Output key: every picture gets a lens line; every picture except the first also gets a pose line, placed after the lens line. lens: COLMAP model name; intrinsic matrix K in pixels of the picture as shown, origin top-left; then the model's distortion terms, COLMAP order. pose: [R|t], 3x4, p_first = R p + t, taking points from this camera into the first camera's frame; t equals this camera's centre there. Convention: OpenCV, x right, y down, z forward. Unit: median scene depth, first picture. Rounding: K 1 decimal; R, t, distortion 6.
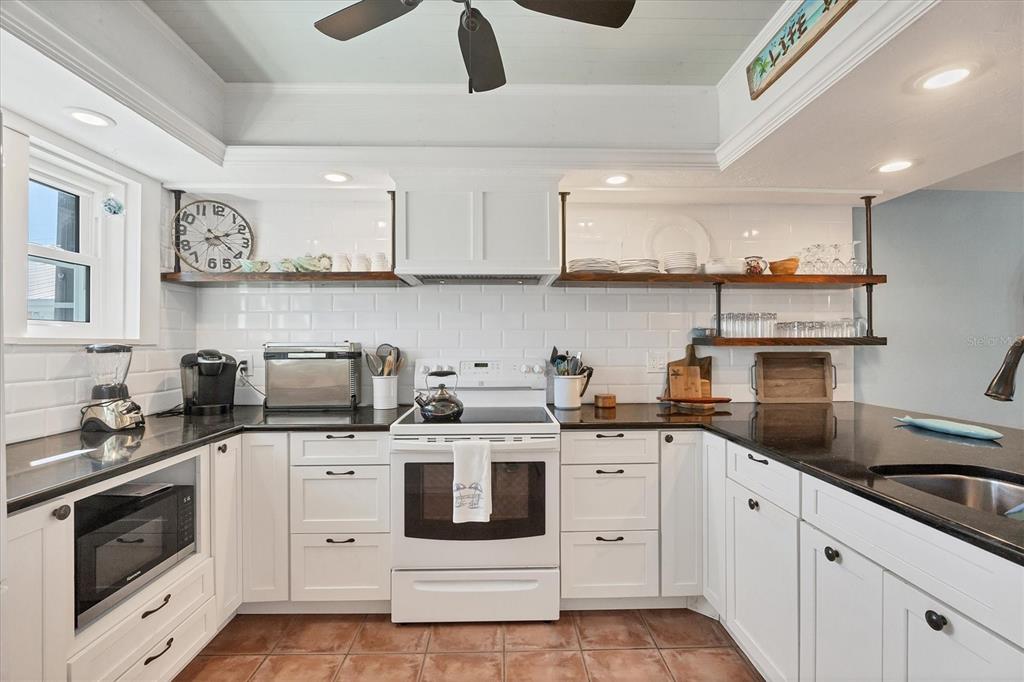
lens RADIAL K [[422.0, 0, 512.0], [0, 422.0, 341.0], [0, 0, 1]] dist [-0.002721, -0.000138]
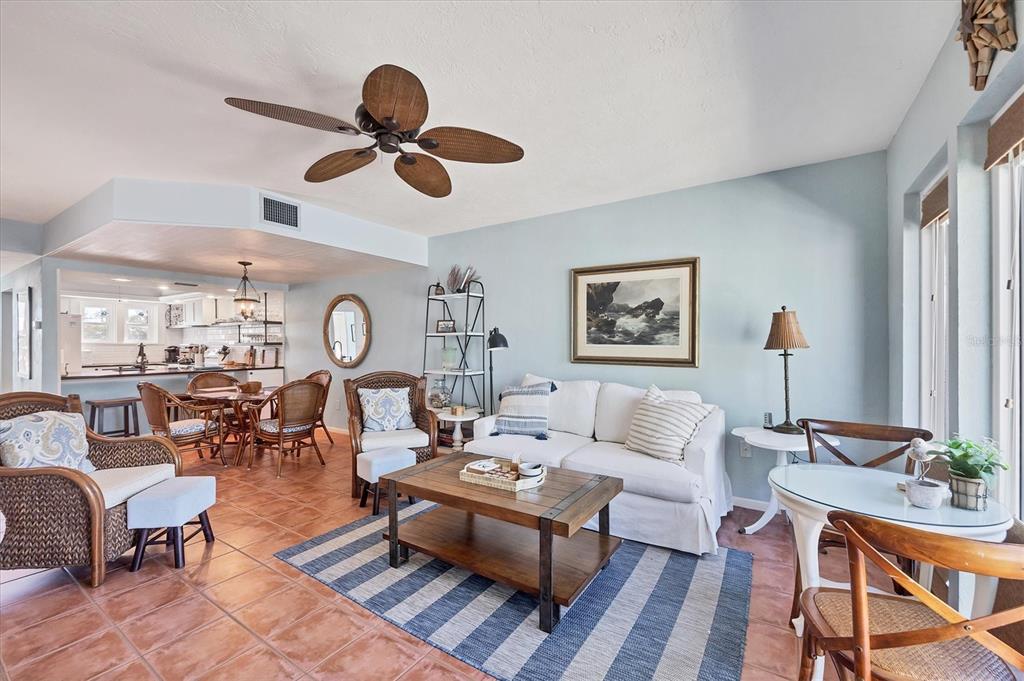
lens RADIAL K [[416.7, 0, 514.3], [0, 416.7, 345.9], [0, 0, 1]] dist [0.000449, 0.000075]
pose [[0.830419, 0.004626, -0.557121, 3.664241], [0.001247, 0.999948, 0.010161, -0.011911], [0.557139, -0.009132, 0.830369, -0.393026]]
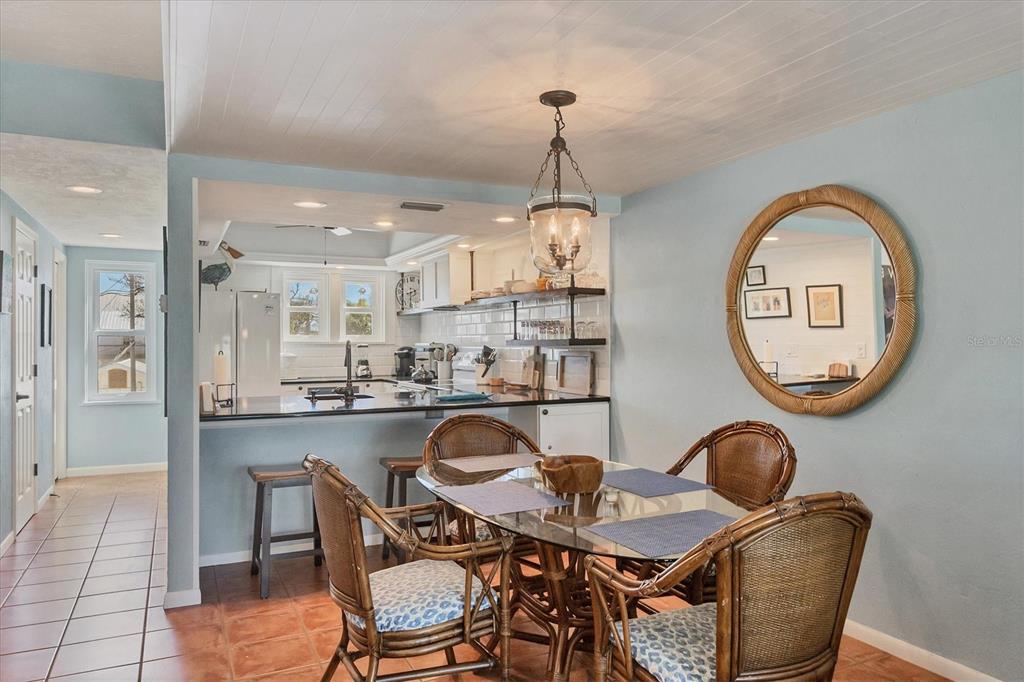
lens RADIAL K [[699.7, 0, 512.0], [0, 699.7, 341.0], [0, 0, 1]] dist [-0.003492, -0.000549]
pose [[0.417607, -0.002424, -0.908625, 2.487396], [0.009632, 0.999952, 0.001760, -0.007650], [0.908577, -0.009487, 0.417610, 0.006777]]
